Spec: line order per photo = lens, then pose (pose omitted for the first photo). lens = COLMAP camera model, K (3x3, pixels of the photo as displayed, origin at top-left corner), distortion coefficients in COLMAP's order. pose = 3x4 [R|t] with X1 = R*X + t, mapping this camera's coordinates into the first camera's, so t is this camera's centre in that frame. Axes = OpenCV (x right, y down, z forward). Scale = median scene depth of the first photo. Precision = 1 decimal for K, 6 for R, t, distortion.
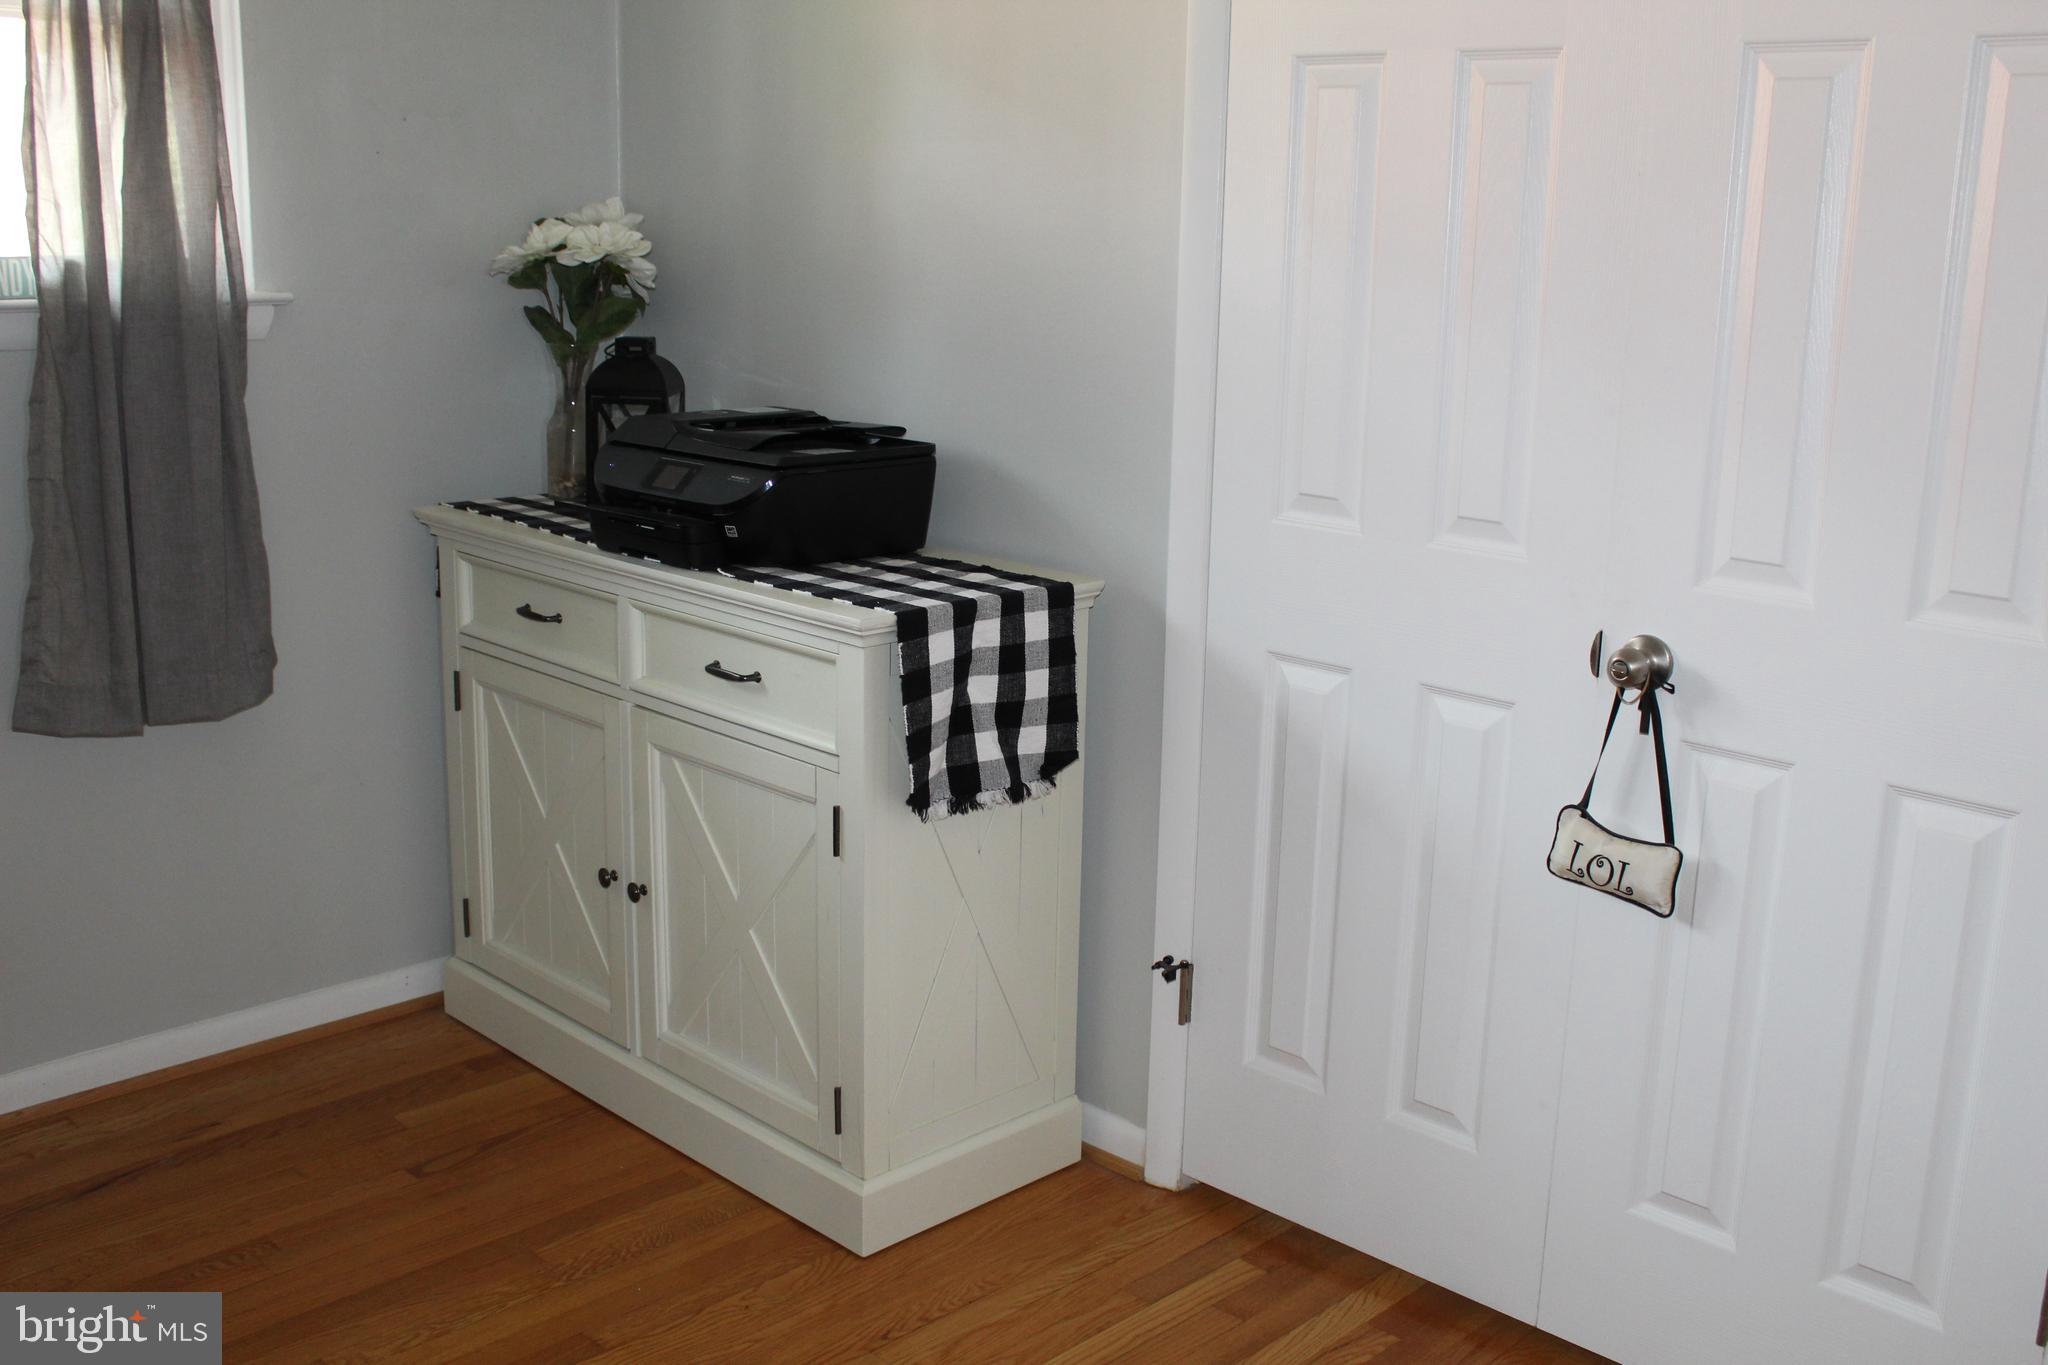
lens RADIAL K [[2052.7, 0, 1024.0], [0, 2052.7, 682.5], [0, 0, 1]] dist [-0.011930, 0.003849]
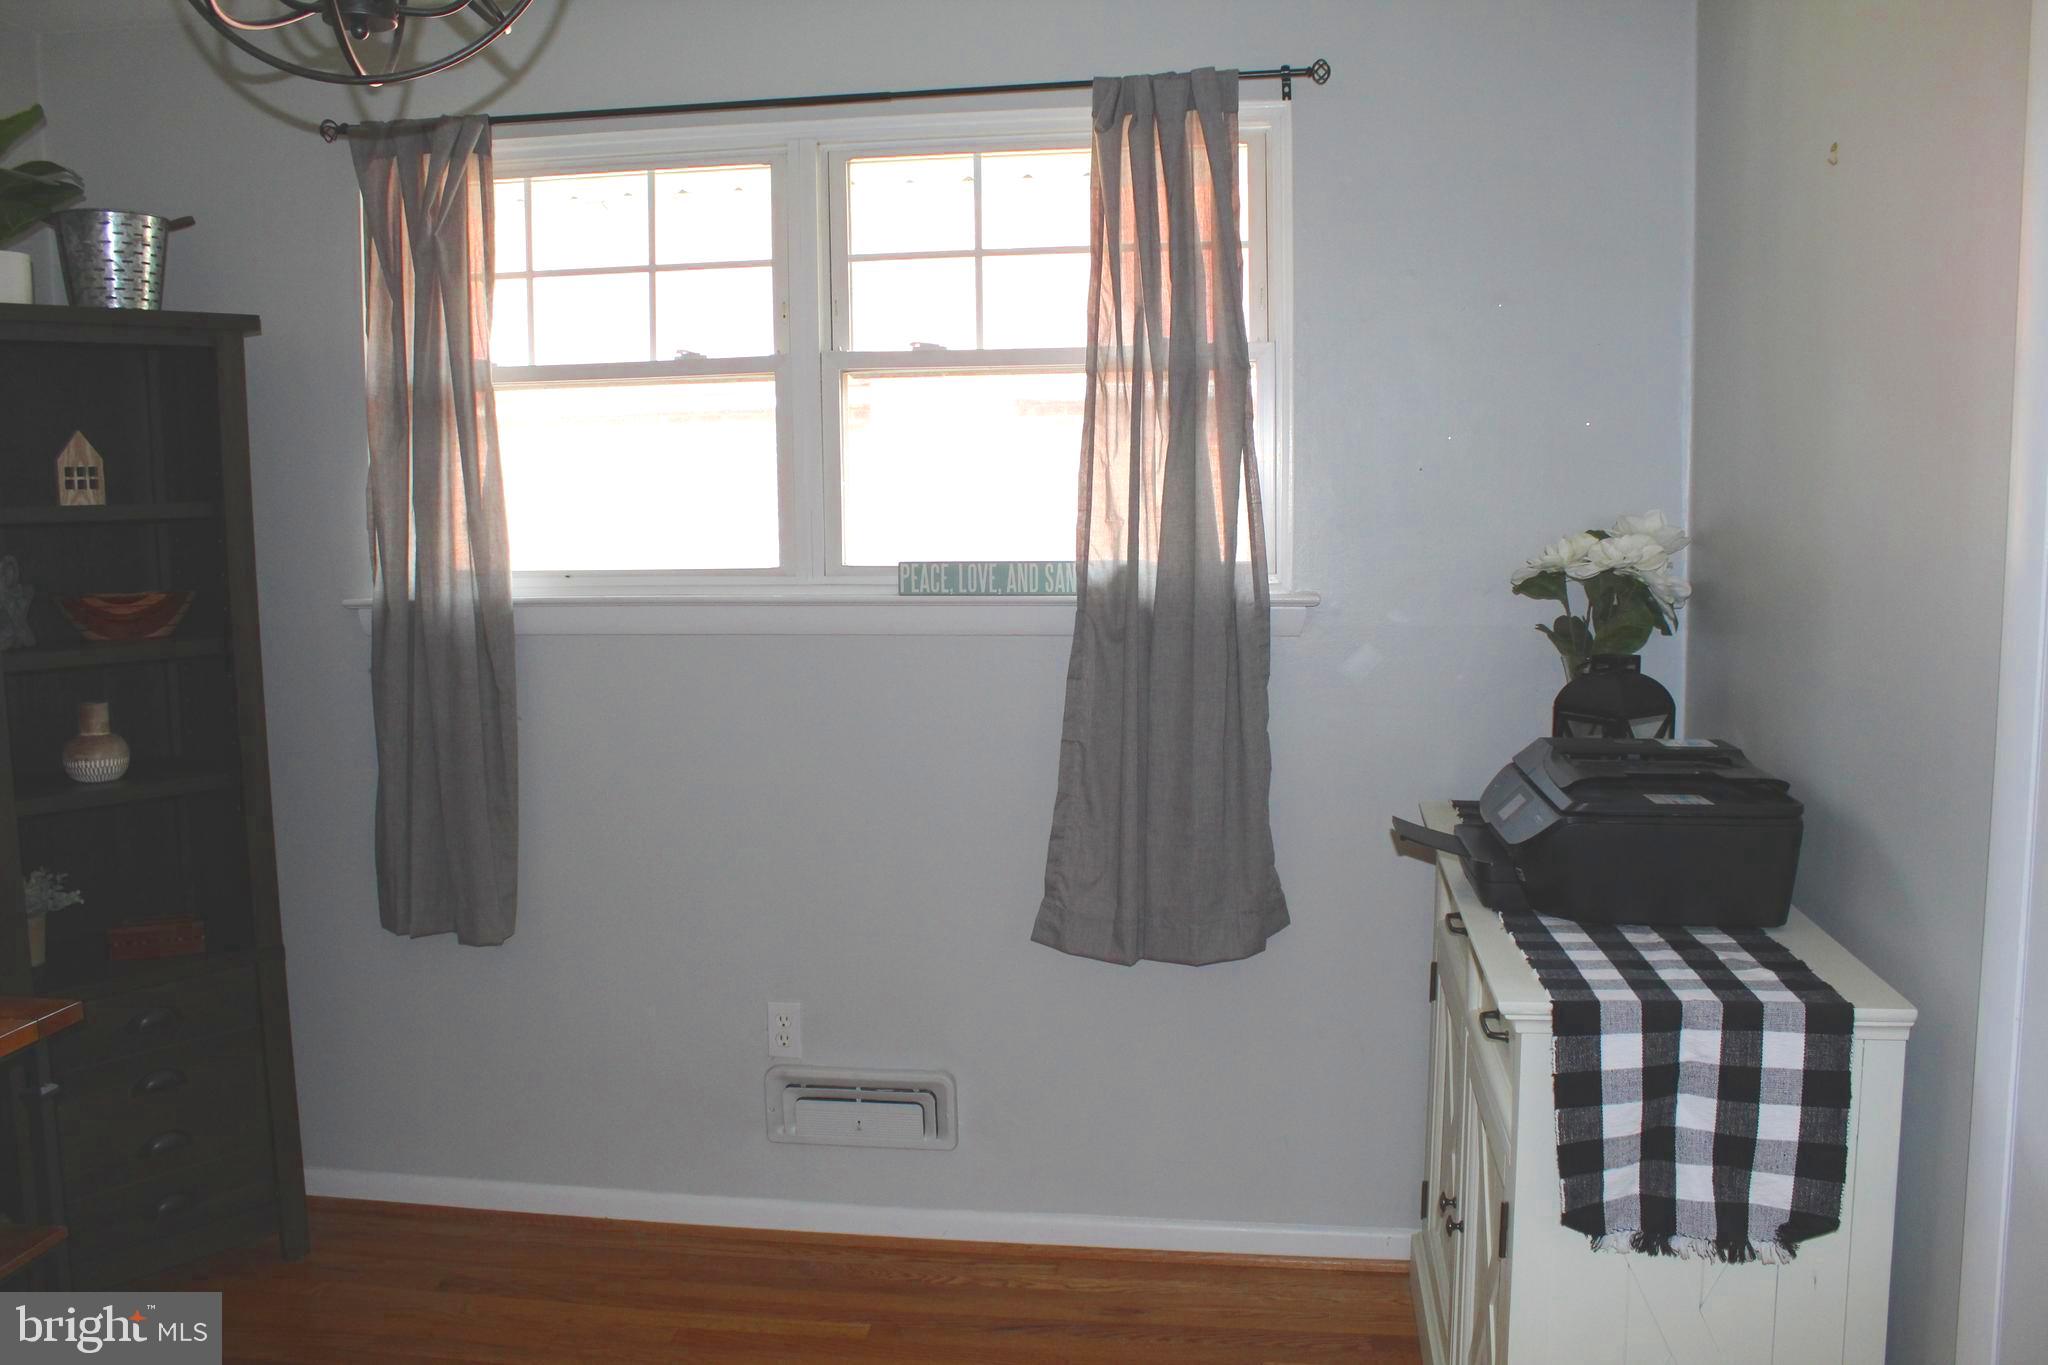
lens RADIAL K [[1741.8, 0, 1049.3], [0, 1741.8, 680.3], [0, 0, 1]] dist [-0.158955, 0.154423]
pose [[0.626227, 0.073053, -0.776210, 0.319594], [-0.167139, 0.985032, -0.042138, -0.091646], [0.761514, 0.156123, 0.629064, 0.344748]]
